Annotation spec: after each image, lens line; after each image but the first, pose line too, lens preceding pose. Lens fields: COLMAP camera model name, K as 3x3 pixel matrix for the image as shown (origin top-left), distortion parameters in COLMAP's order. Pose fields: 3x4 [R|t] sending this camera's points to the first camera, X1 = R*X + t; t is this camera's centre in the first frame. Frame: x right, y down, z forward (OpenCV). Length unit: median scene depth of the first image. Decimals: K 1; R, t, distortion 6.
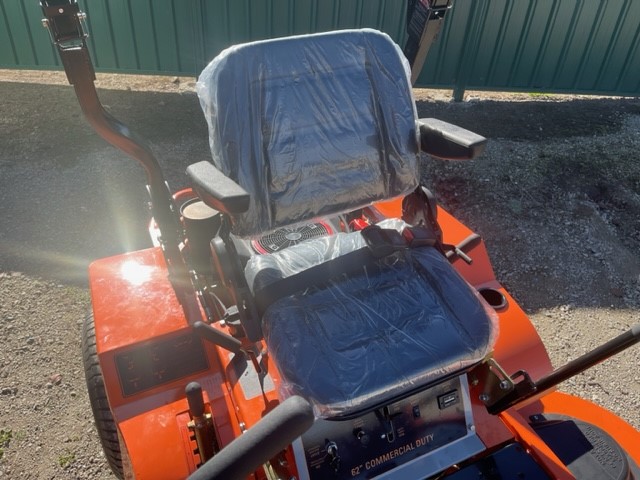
lens RADIAL K [[507.3, 0, 319.6], [0, 507.3, 224.3], [0, 0, 1]] dist [0.043220, -0.002098]
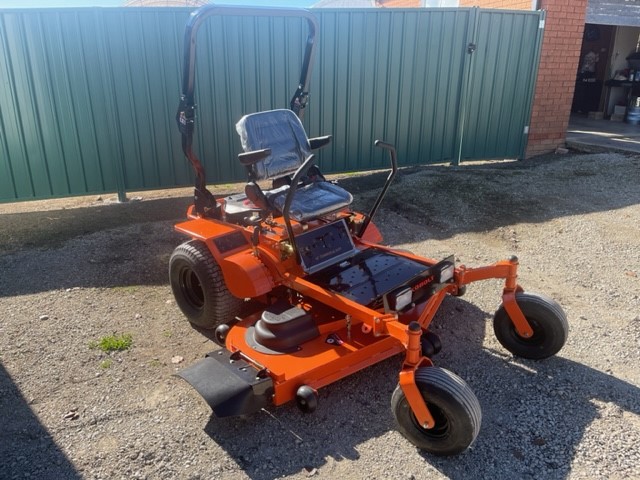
lens RADIAL K [[508.7, 0, 320.0], [0, 508.7, 240.0], [0, 0, 1]] dist [0.055476, -0.084699]
pose [[0.936222, -0.168481, 0.308385, -0.222069], [0.236264, 0.951410, -0.197482, 0.281392], [-0.260129, 0.257748, 0.930537, -0.459522]]
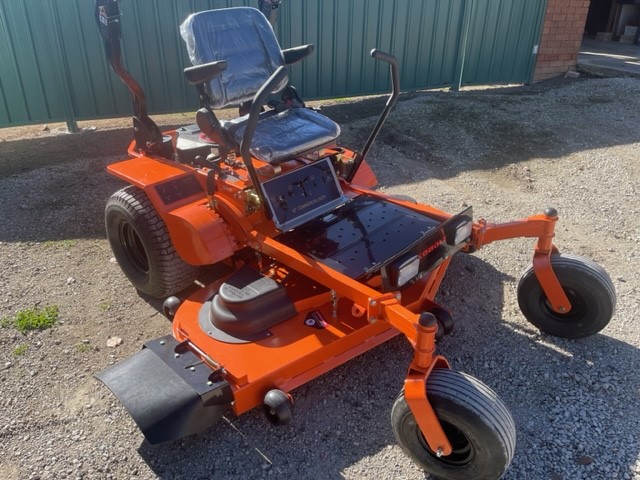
lens RADIAL K [[508.7, 0, 320.0], [0, 508.7, 240.0], [0, 0, 1]] dist [0.055476, -0.084699]
pose [[0.928023, -0.212873, 0.305709, -0.149648], [0.242277, 0.968273, -0.061235, 0.228827], [-0.282974, 0.130893, 0.950154, -0.292782]]
